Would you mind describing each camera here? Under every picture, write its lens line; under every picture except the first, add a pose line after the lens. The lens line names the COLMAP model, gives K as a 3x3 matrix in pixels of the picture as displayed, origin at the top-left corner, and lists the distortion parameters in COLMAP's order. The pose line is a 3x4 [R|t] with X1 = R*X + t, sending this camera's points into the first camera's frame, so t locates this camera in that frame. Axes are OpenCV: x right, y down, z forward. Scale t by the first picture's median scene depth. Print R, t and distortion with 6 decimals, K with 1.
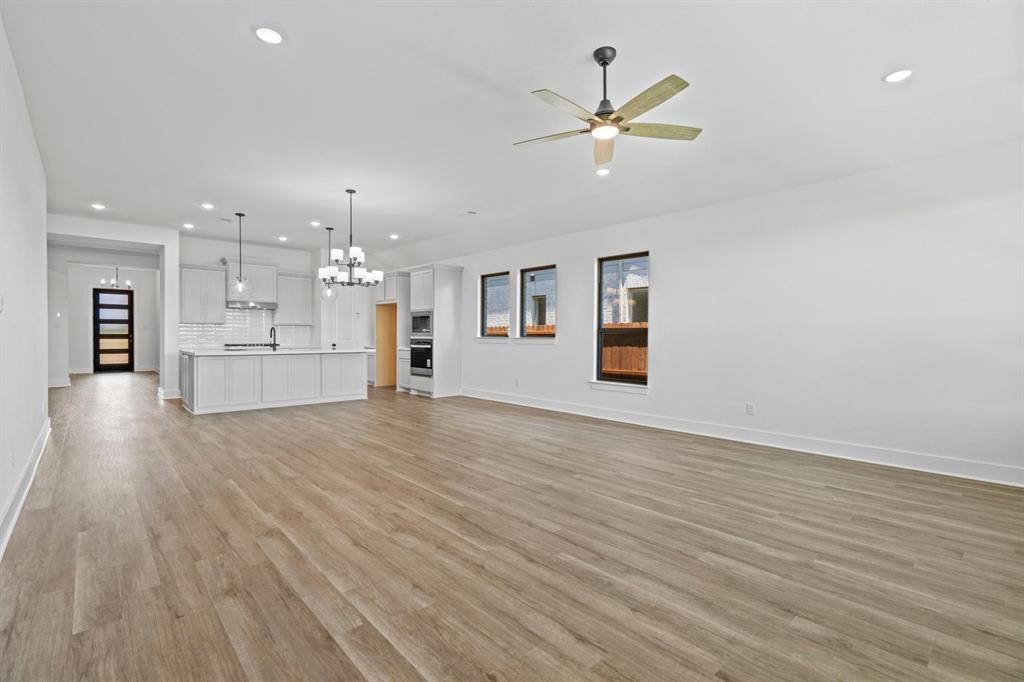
lens RADIAL K [[460.2, 0, 512.0], [0, 460.2, 341.0], [0, 0, 1]] dist [0.002837, 0.000213]
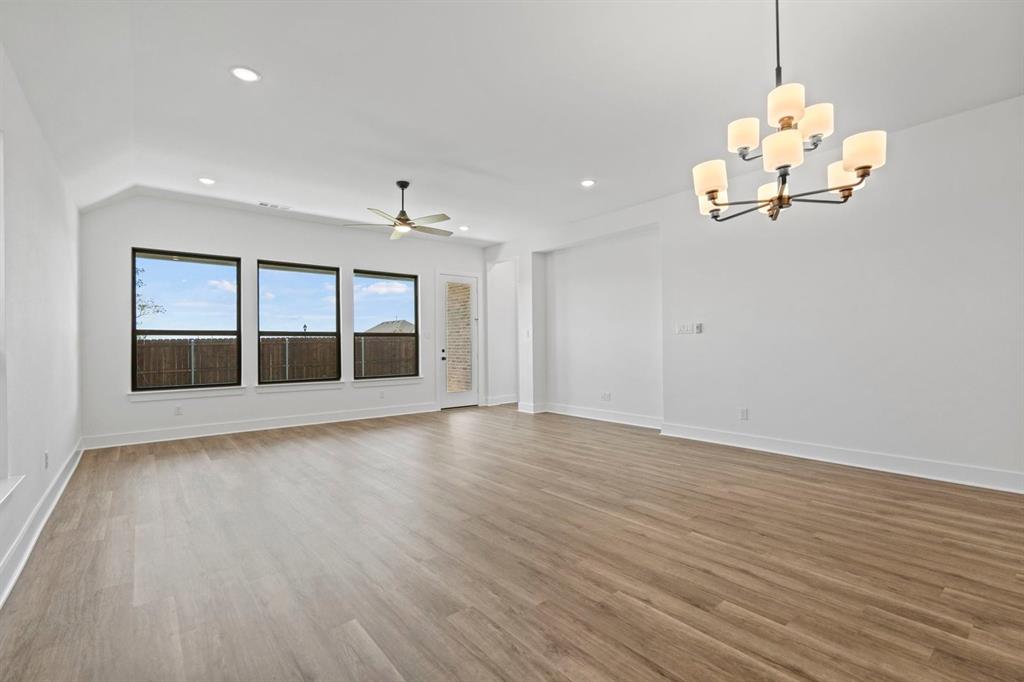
lens RADIAL K [[460.2, 0, 512.0], [0, 460.2, 341.0], [0, 0, 1]] dist [0.002837, 0.000213]
pose [[-0.998026, 0.005002, 0.062597, -0.105823], [0.005276, 0.999977, 0.004213, -0.011061], [-0.062574, 0.004535, -0.998030, 0.903751]]
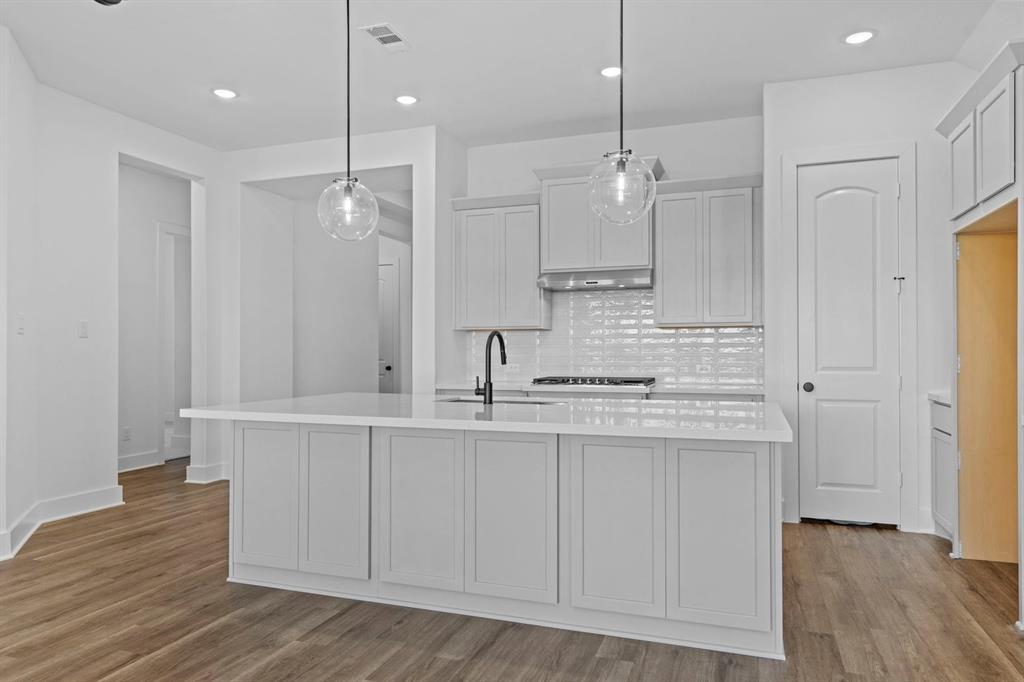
lens RADIAL K [[672.2, 0, 512.0], [0, 672.2, 341.0], [0, 0, 1]] dist [0.009566, -0.000639]
pose [[0.471114, -0.019538, -0.881856, -0.093852], [-0.007201, 0.999636, -0.025995, -0.009486], [0.882043, 0.018597, 0.470802, 0.690844]]
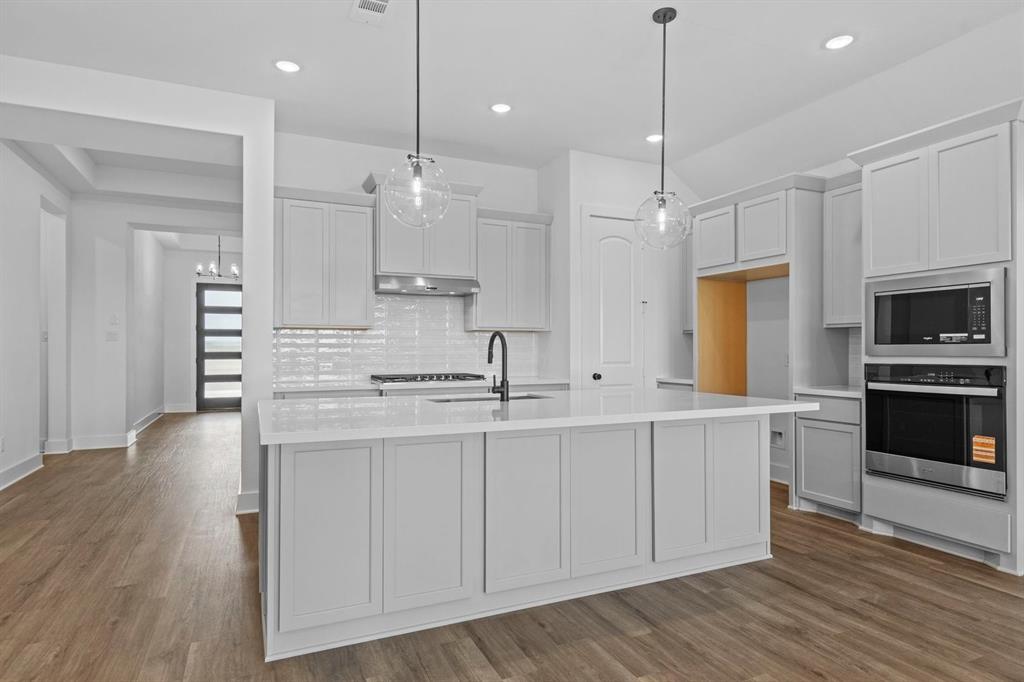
lens RADIAL K [[571.3, 0, 512.0], [0, 571.3, 341.0], [0, 0, 1]] dist [0.008400, 0.001013]
pose [[0.950829, -0.010533, -0.309538, -0.333022], [0.001571, 0.999573, -0.029187, -0.009297], [0.309713, 0.027265, 0.950439, 0.532942]]
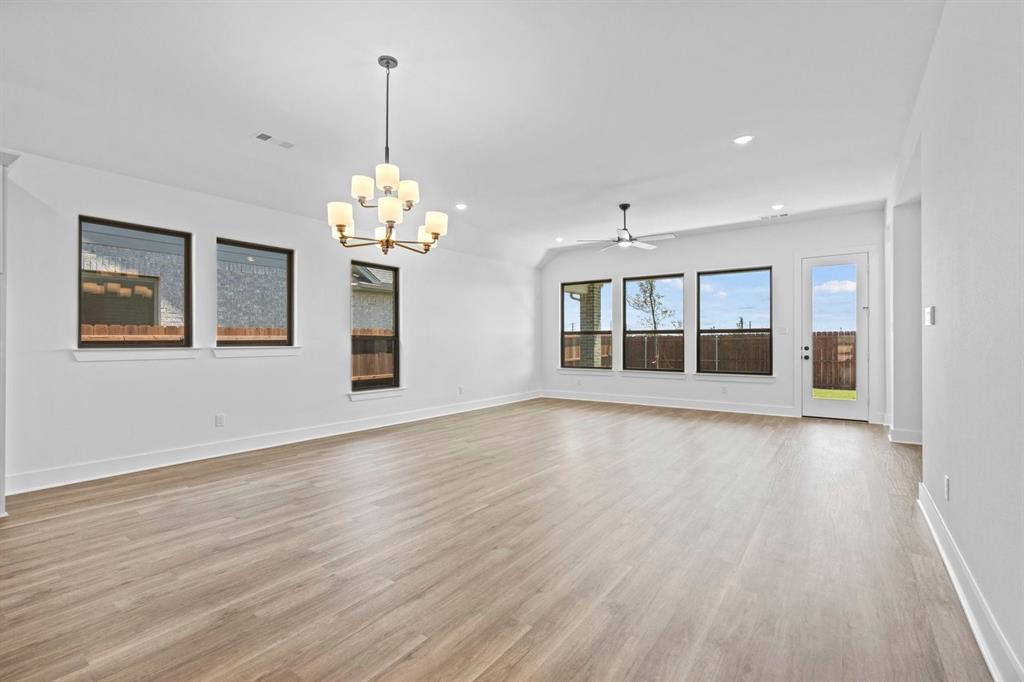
lens RADIAL K [[455.5, 0, 512.0], [0, 455.5, 341.0], [0, 0, 1]] dist [0.000548, 0.000196]
pose [[-0.194385, -0.001920, 0.980923, -0.569559], [0.013728, 0.999895, 0.004678, -0.011470], [-0.980829, 0.014375, -0.194339, 0.634024]]
